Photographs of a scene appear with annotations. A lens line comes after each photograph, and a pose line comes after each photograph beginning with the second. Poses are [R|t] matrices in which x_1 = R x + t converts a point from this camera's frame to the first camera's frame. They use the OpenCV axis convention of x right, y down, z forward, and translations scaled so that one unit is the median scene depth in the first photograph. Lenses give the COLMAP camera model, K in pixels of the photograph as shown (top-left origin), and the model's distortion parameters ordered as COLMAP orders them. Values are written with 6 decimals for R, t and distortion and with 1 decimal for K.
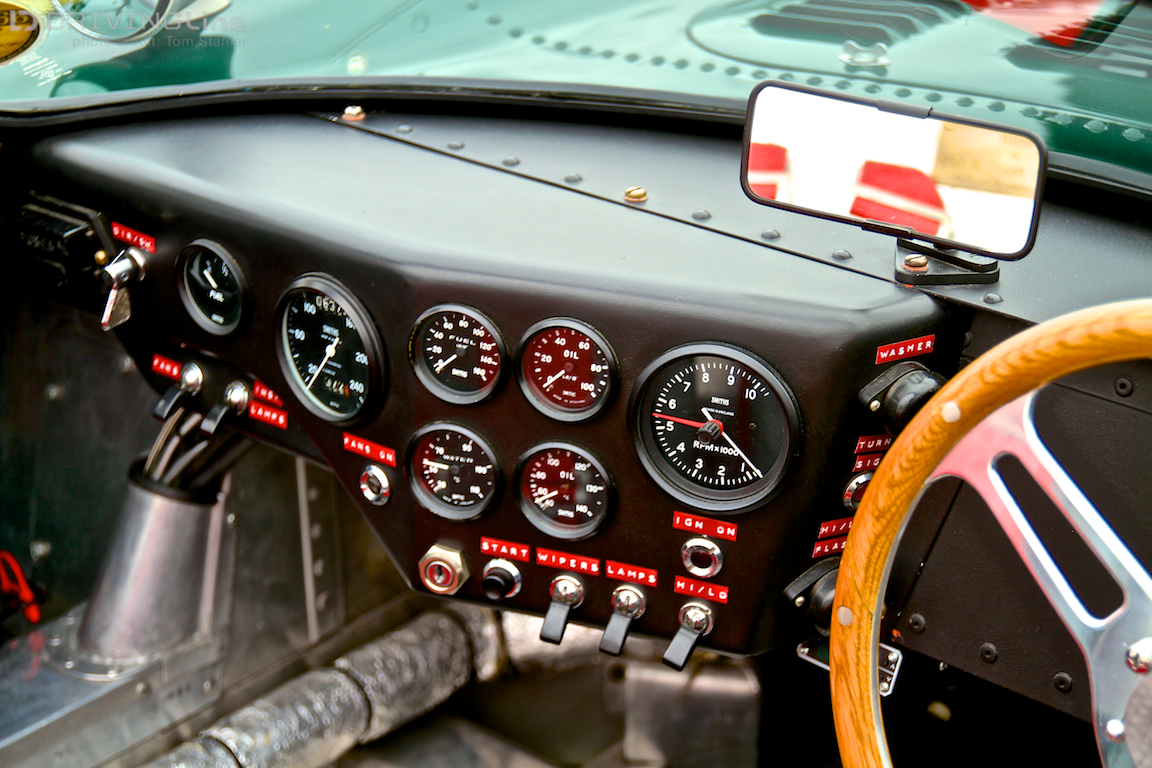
lens RADIAL K [[2208.4, 0, 576.0], [0, 2208.4, 384.0], [0, 0, 1]] dist [0.015590, -0.089219]
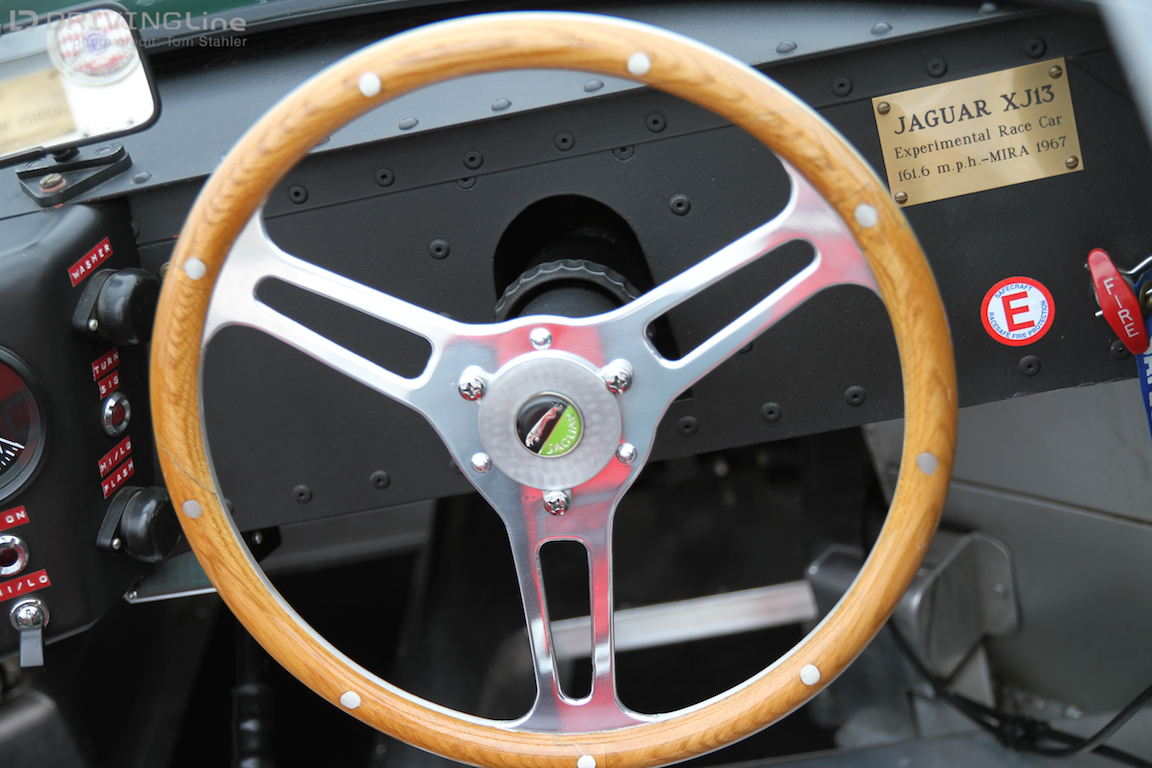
lens RADIAL K [[2208.4, 0, 576.0], [0, 2208.4, 384.0], [0, 0, 1]] dist [0.015590, -0.089219]
pose [[0.770682, -0.468322, 0.432116, -0.135699], [0.471398, 0.875296, 0.107894, 0.027891], [-0.428758, 0.120547, 0.895340, 0.030809]]
